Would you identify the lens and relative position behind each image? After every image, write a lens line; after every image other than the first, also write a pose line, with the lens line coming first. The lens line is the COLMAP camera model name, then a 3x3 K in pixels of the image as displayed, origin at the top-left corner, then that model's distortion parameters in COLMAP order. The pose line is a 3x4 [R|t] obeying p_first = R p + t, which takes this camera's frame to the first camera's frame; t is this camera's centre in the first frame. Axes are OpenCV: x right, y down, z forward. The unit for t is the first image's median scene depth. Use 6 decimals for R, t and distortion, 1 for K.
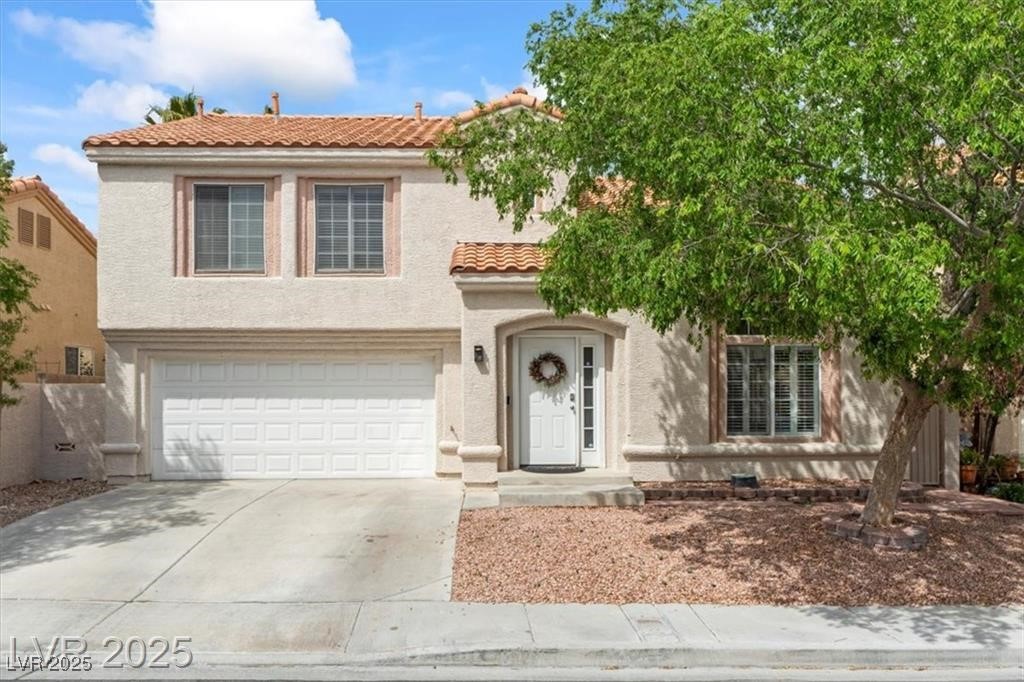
lens RADIAL K [[808.2, 0, 514.9], [0, 808.2, 346.4], [0, 0, 1]] dist [0.006540, 0.000607]
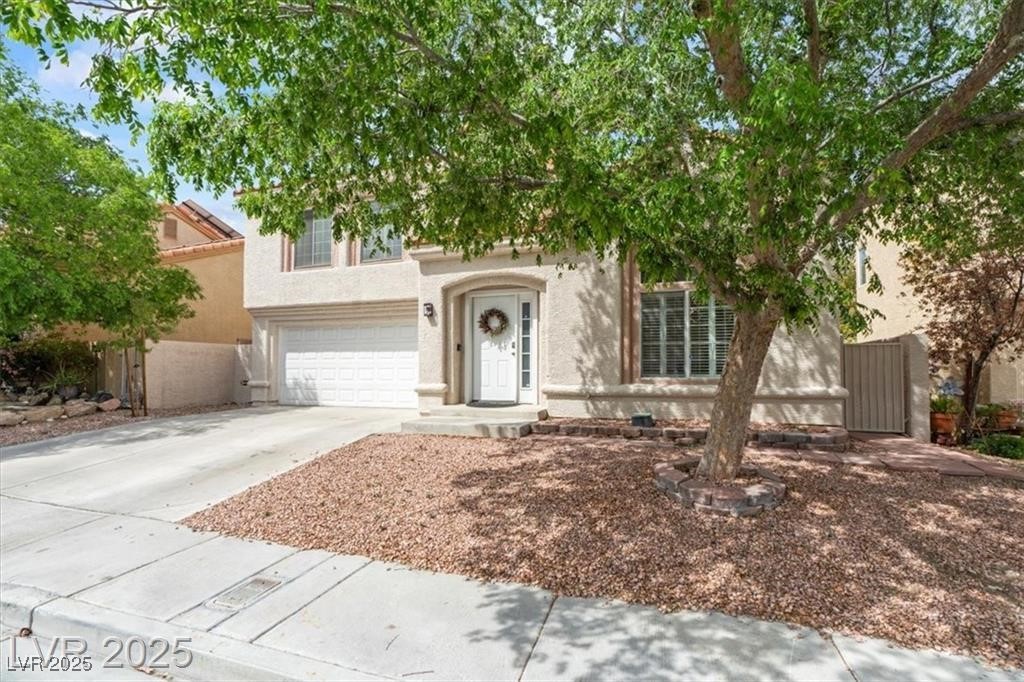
lens RADIAL K [[460.4, 0, 505.1], [0, 460.4, 339.3], [0, 0, 1]] dist [-0.009312, 0.001918]
pose [[0.932309, -0.022495, -0.360963, 0.309126], [0.023145, 0.999729, -0.002521, 0.056809], [0.360922, -0.006005, 0.932577, 0.364463]]
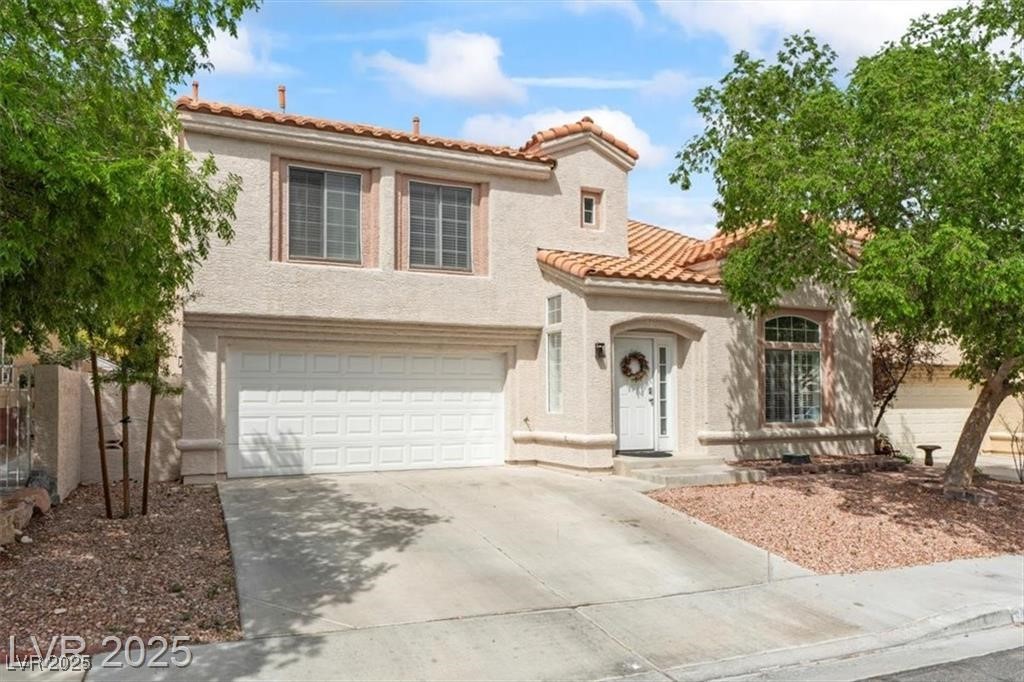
lens RADIAL K [[677.3, 0, 511.6], [0, 677.3, 343.9], [0, 0, 1]] dist [-0.003499, 0.003486]
pose [[0.932397, 0.029903, 0.360196, -0.472717], [-0.025732, 0.999535, -0.016373, 0.017514], [-0.360518, 0.005997, 0.932733, 0.175240]]
